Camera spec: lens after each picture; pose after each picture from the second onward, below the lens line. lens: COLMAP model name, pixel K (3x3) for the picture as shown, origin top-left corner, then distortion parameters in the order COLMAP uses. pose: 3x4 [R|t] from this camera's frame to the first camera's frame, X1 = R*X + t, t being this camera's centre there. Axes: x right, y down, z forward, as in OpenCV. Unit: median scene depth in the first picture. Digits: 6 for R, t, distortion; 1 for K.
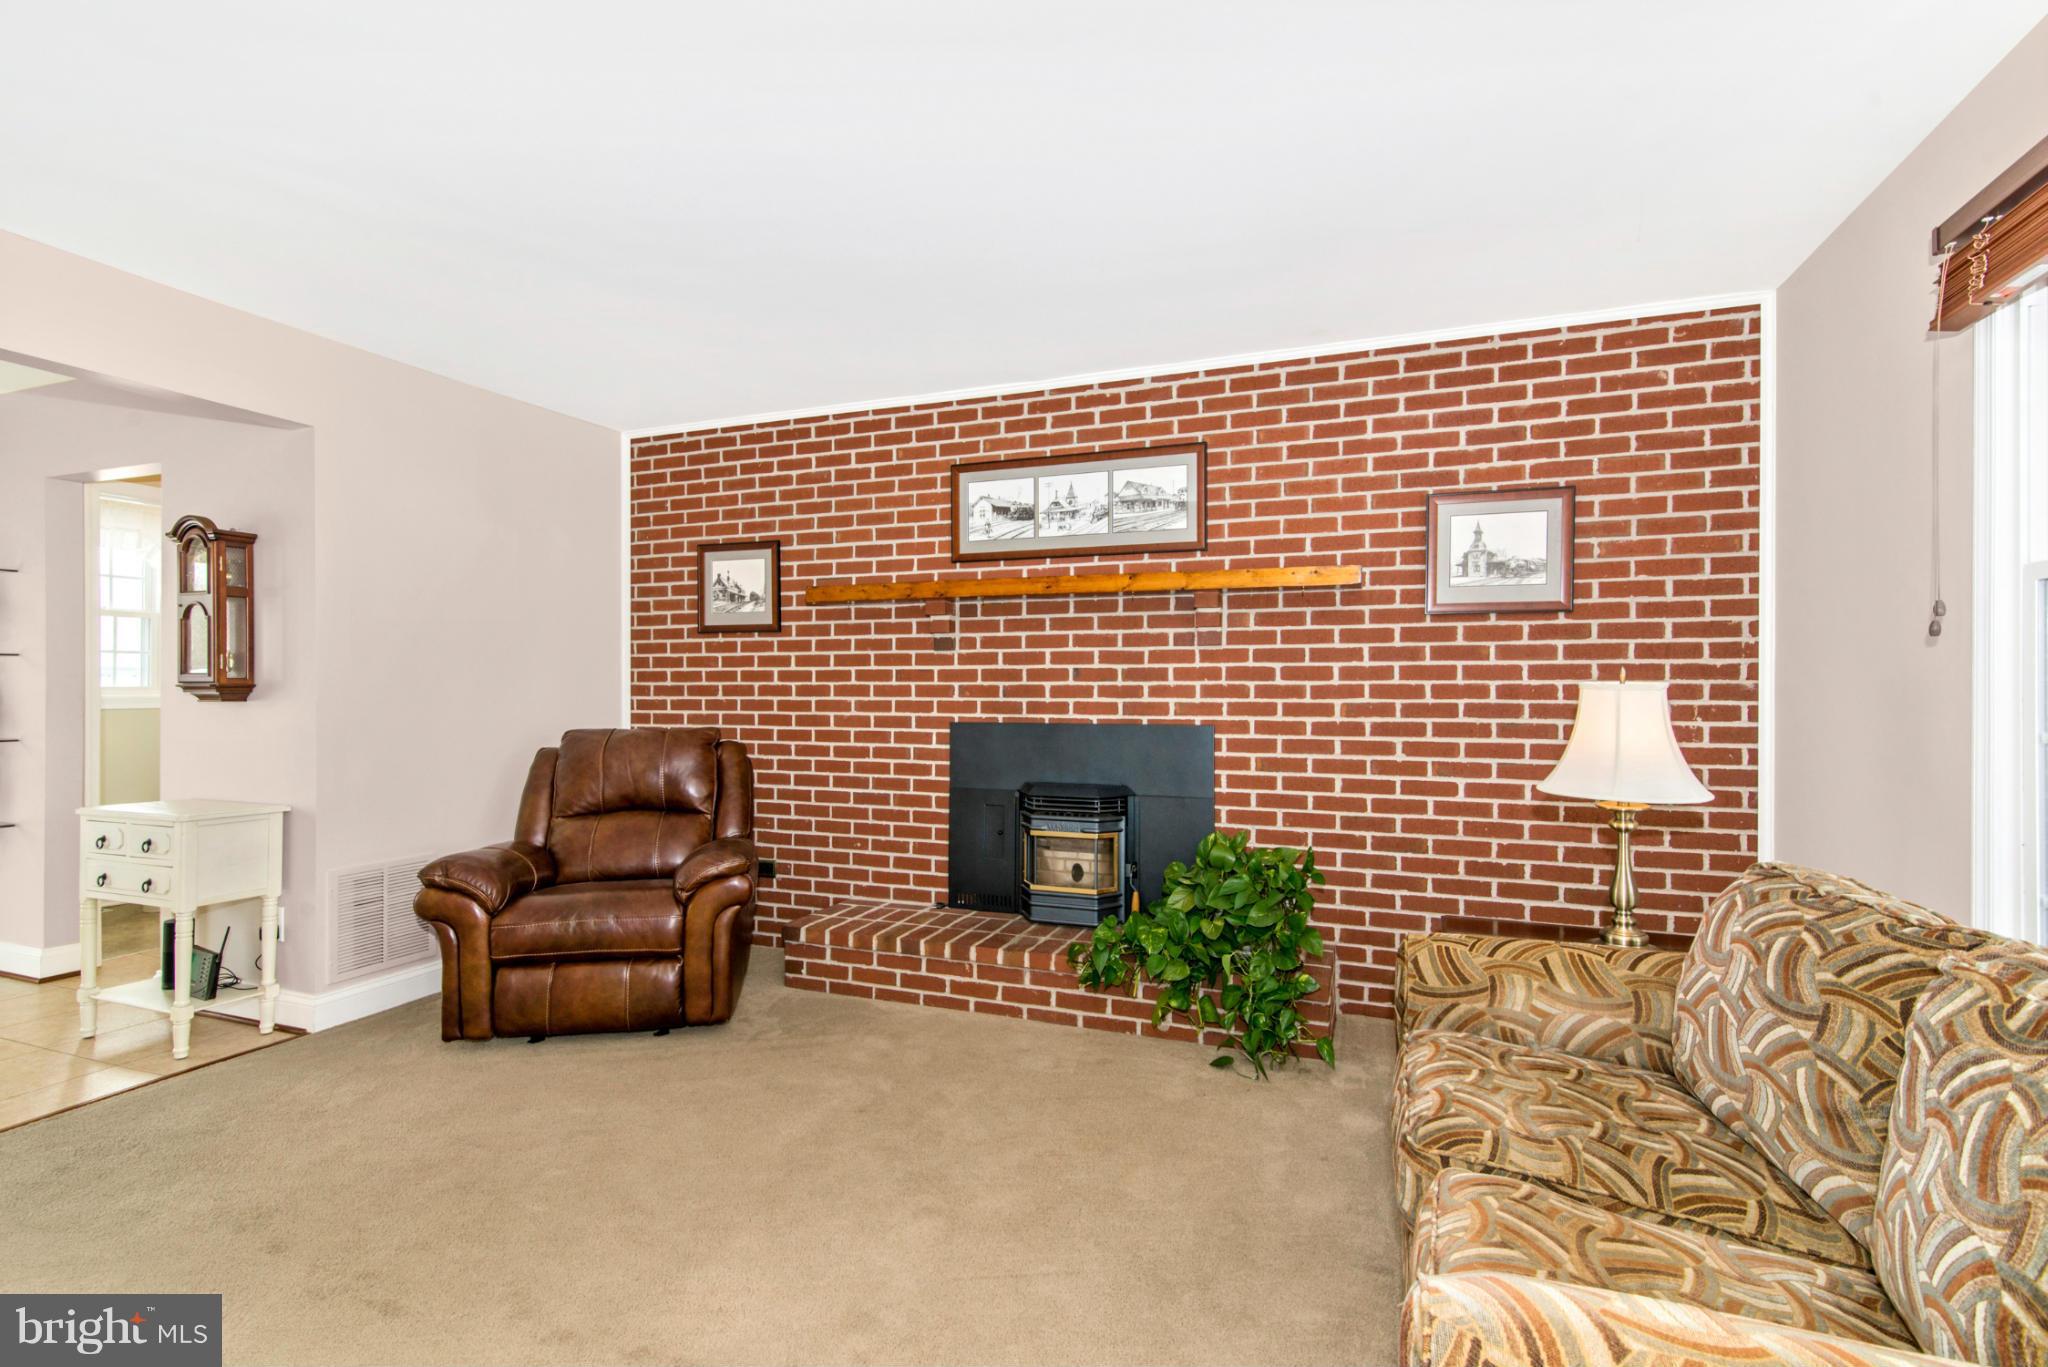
lens RADIAL K [[938.9, 0, 1026.4], [0, 938.9, 682.7], [0, 0, 1]] dist [0.013122, 0.000650]
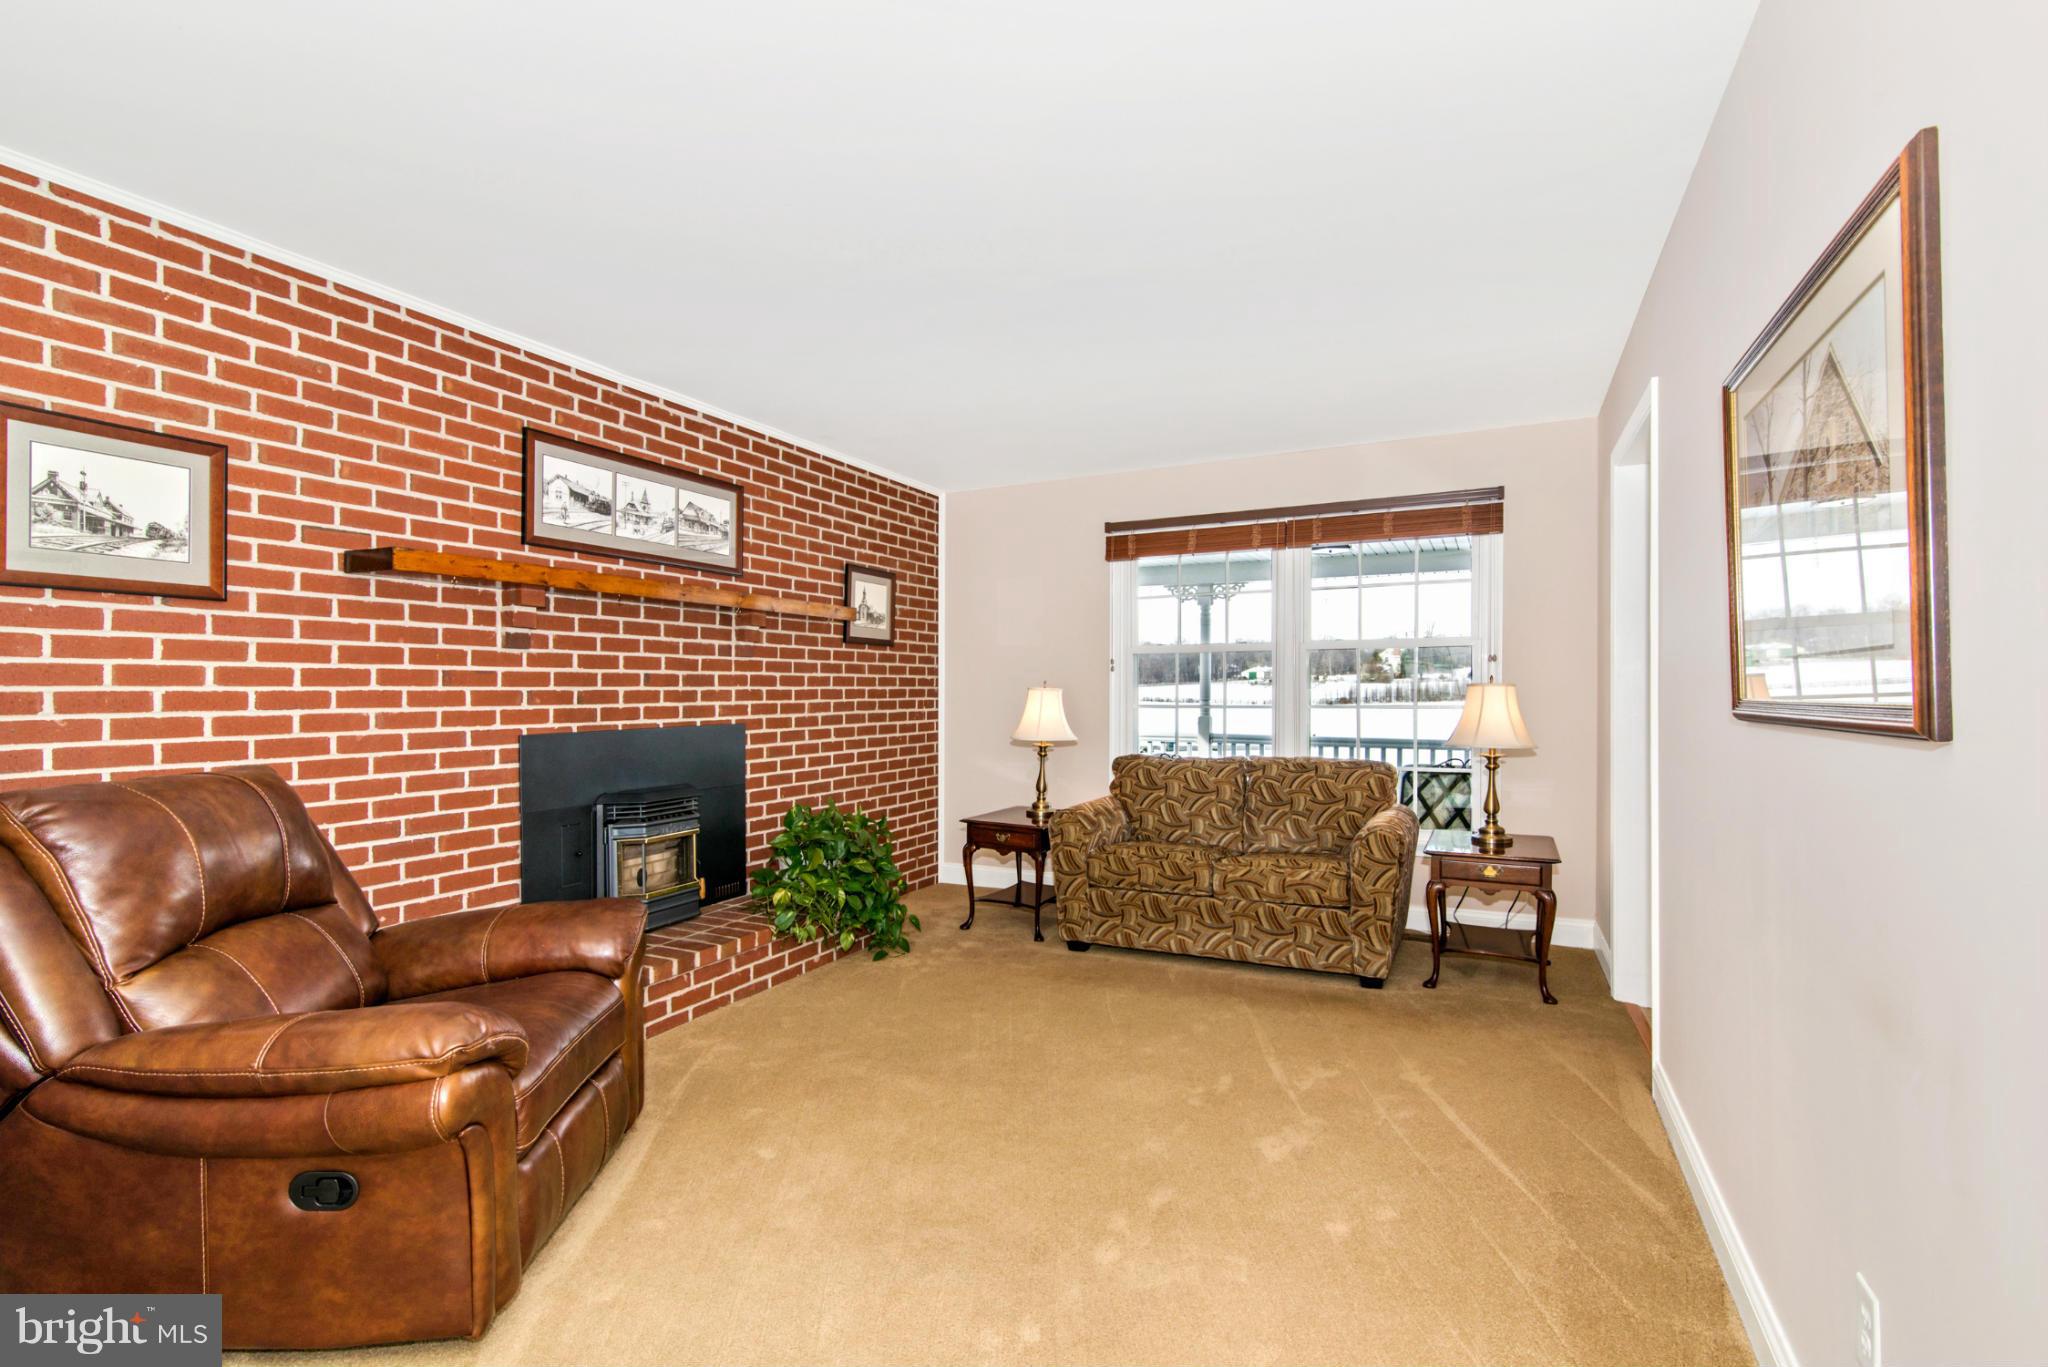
lens RADIAL K [[938.9, 0, 1026.9], [0, 938.9, 685.6], [0, 0, 1]] dist [0.013122, 0.000650]
pose [[0.090529, 0.002823, 0.995890, -0.902582], [-0.001187, 0.999996, -0.002726, -0.000223], [-0.995893, -0.000936, 0.090532, 0.496758]]
